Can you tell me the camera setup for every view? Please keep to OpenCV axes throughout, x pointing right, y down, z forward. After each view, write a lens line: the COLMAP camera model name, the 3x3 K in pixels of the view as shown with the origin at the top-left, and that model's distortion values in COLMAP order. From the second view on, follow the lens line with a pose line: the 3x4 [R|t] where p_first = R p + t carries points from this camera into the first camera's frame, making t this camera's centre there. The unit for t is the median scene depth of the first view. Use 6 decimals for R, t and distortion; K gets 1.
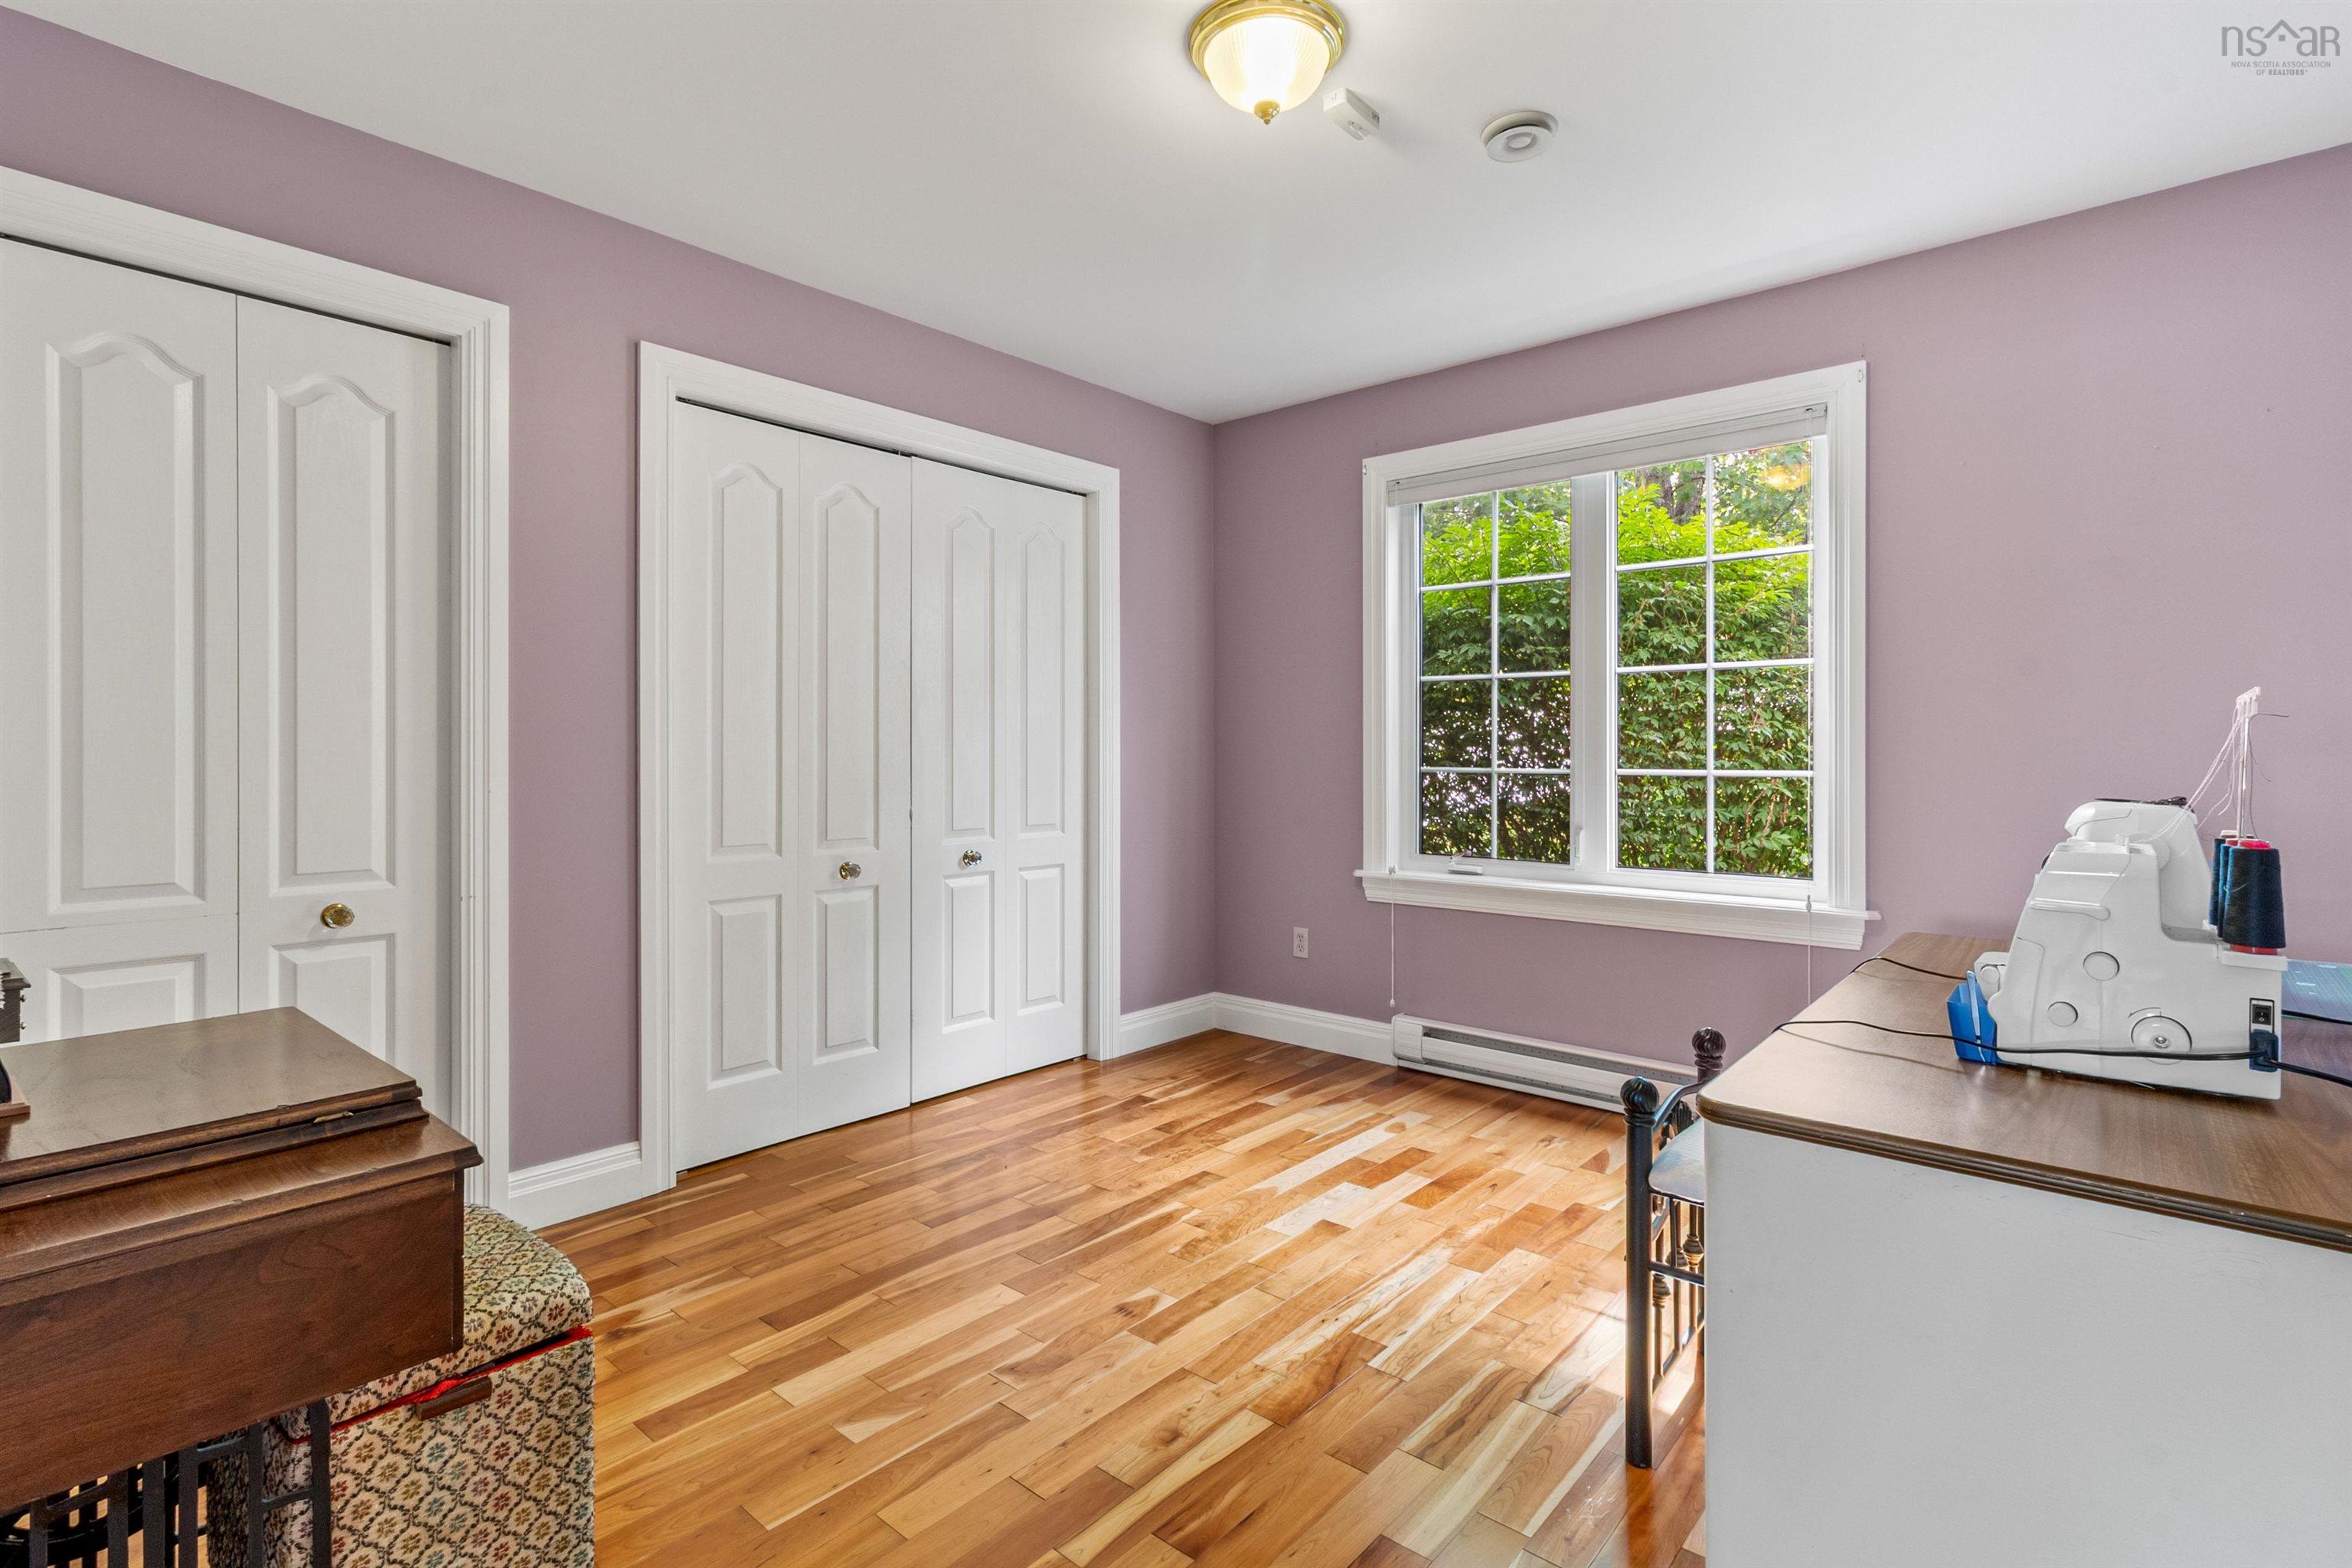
lens RADIAL K [[1121.9, 0, 1171.8], [0, 1121.9, 771.9], [0, 0, 1]] dist [0.000074, 0.000014]
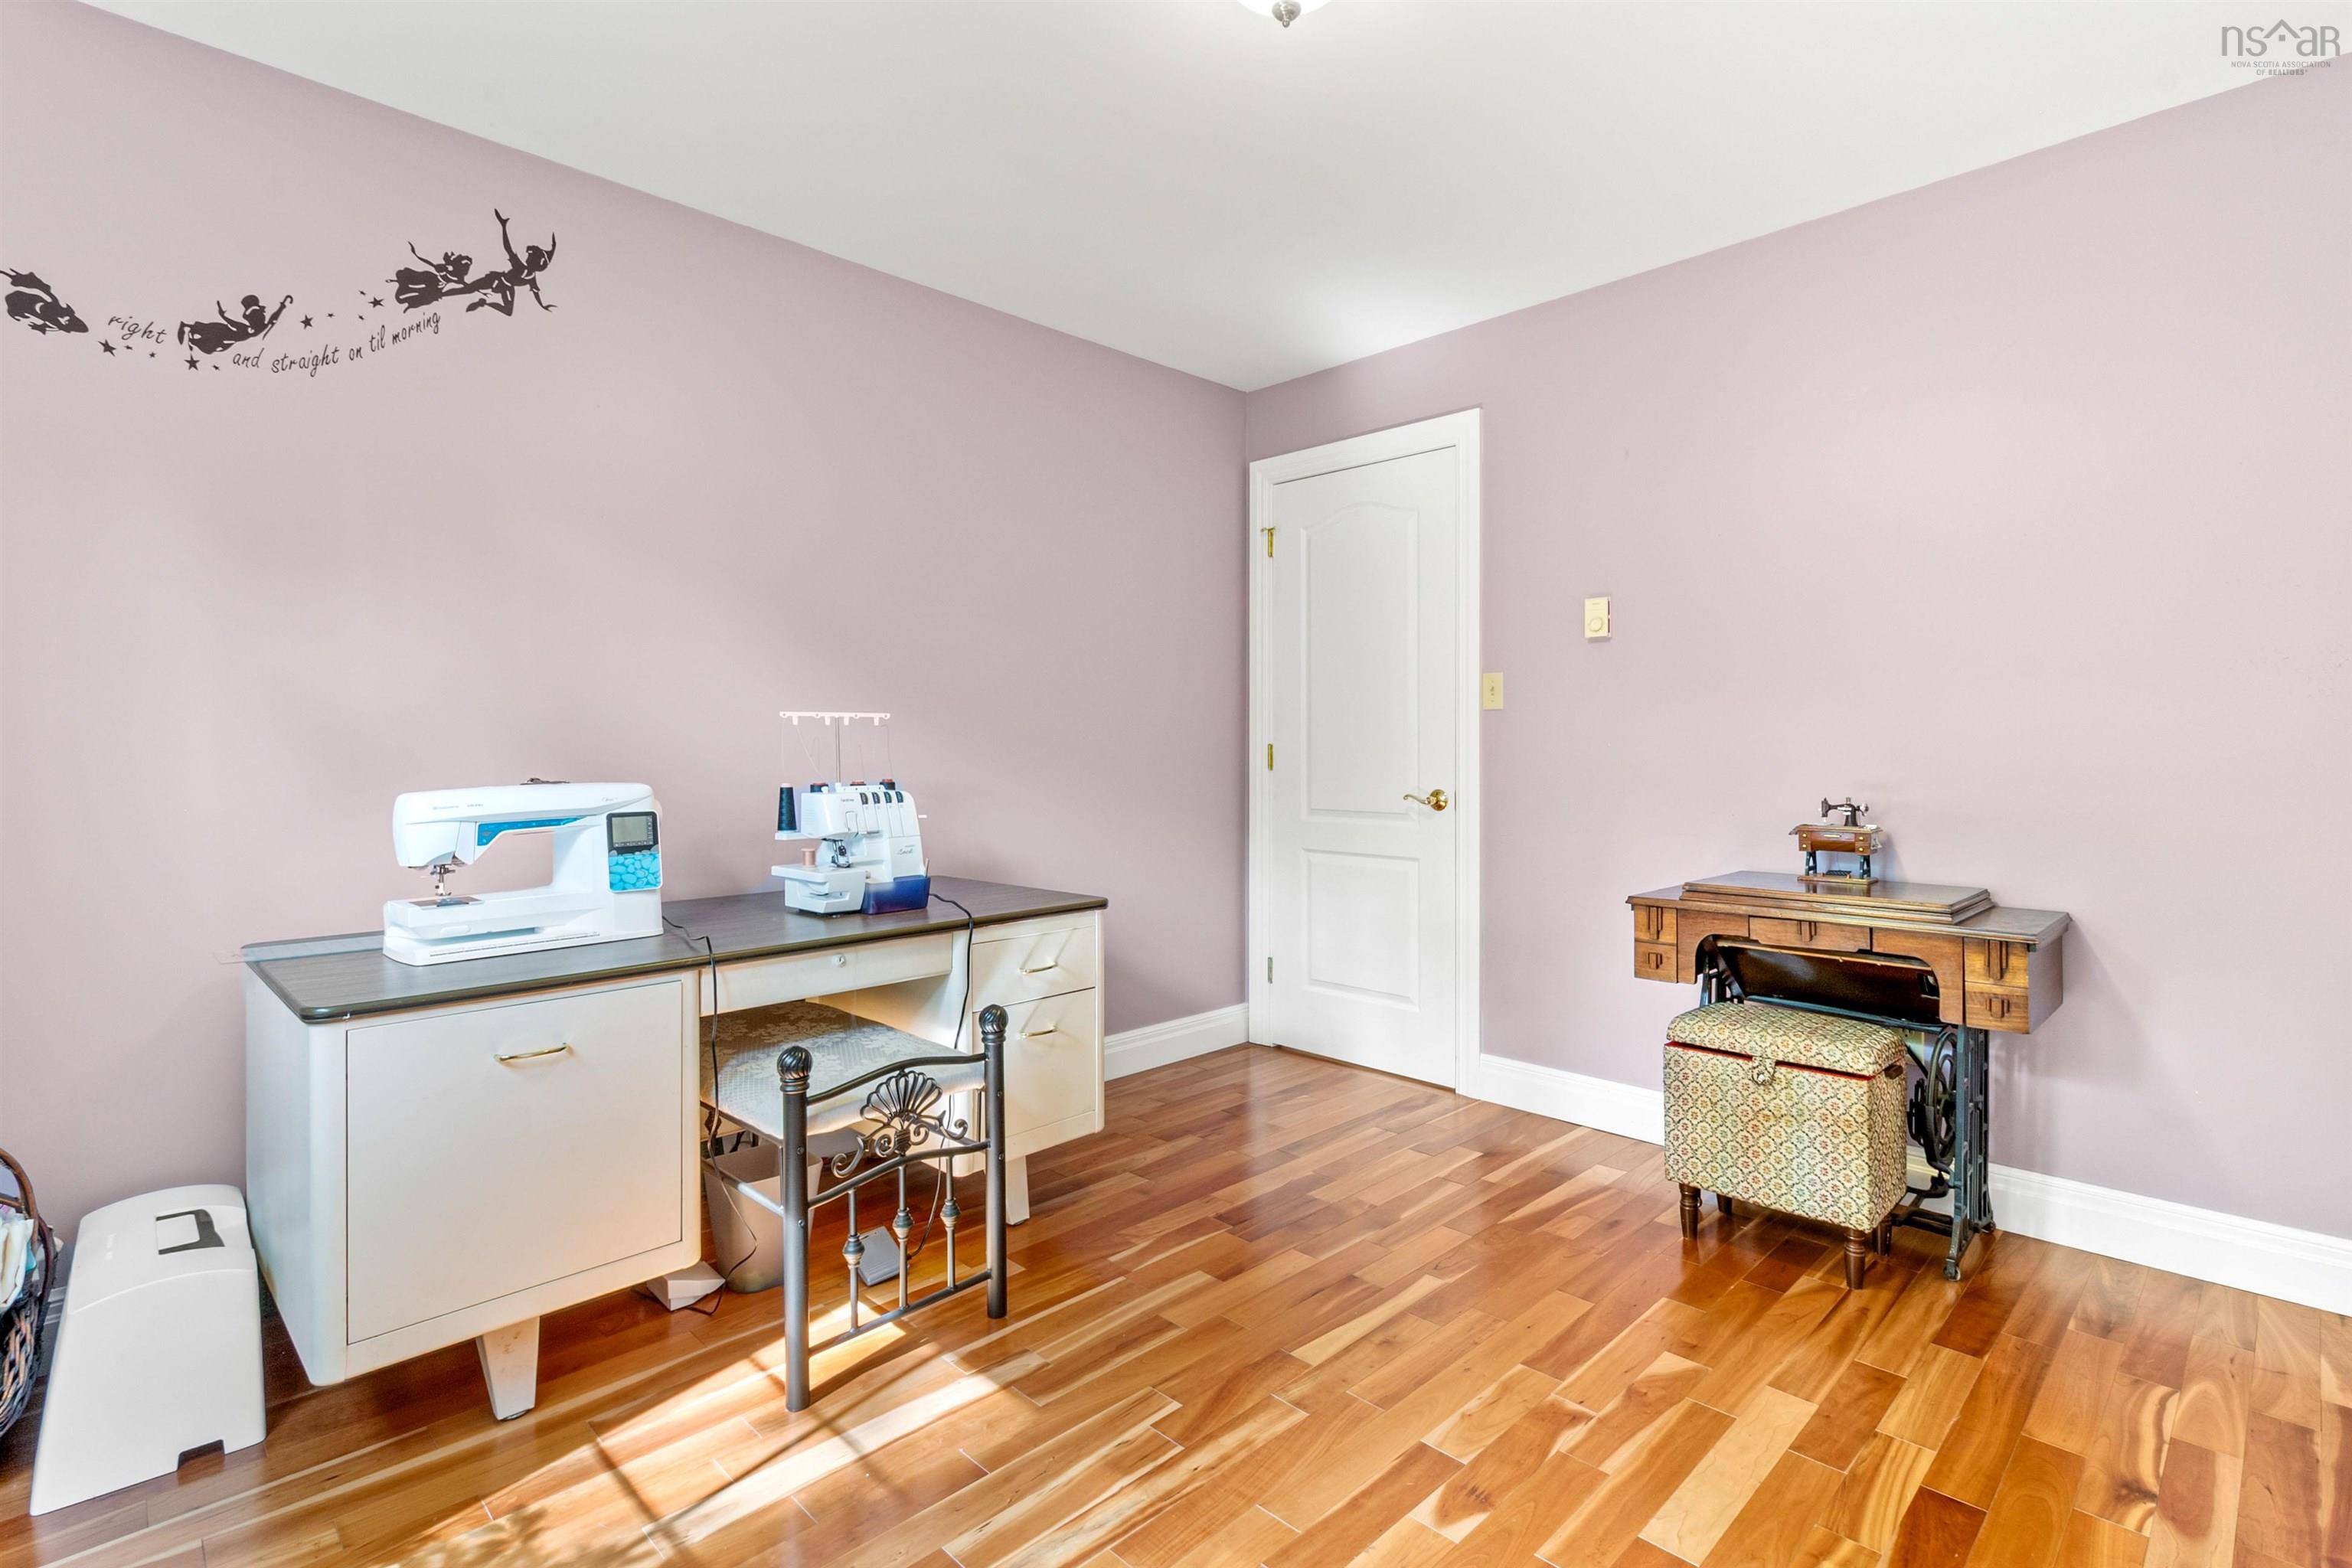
lens RADIAL K [[1121.9, 0, 1171.8], [0, 1121.9, 771.9], [0, 0, 1]] dist [0.000074, 0.000014]
pose [[-0.996790, -0.008075, 0.079657, 0.116157], [-0.007173, 0.999907, 0.011603, 0.004691], [-0.079743, 0.010994, -0.996755, 1.957310]]
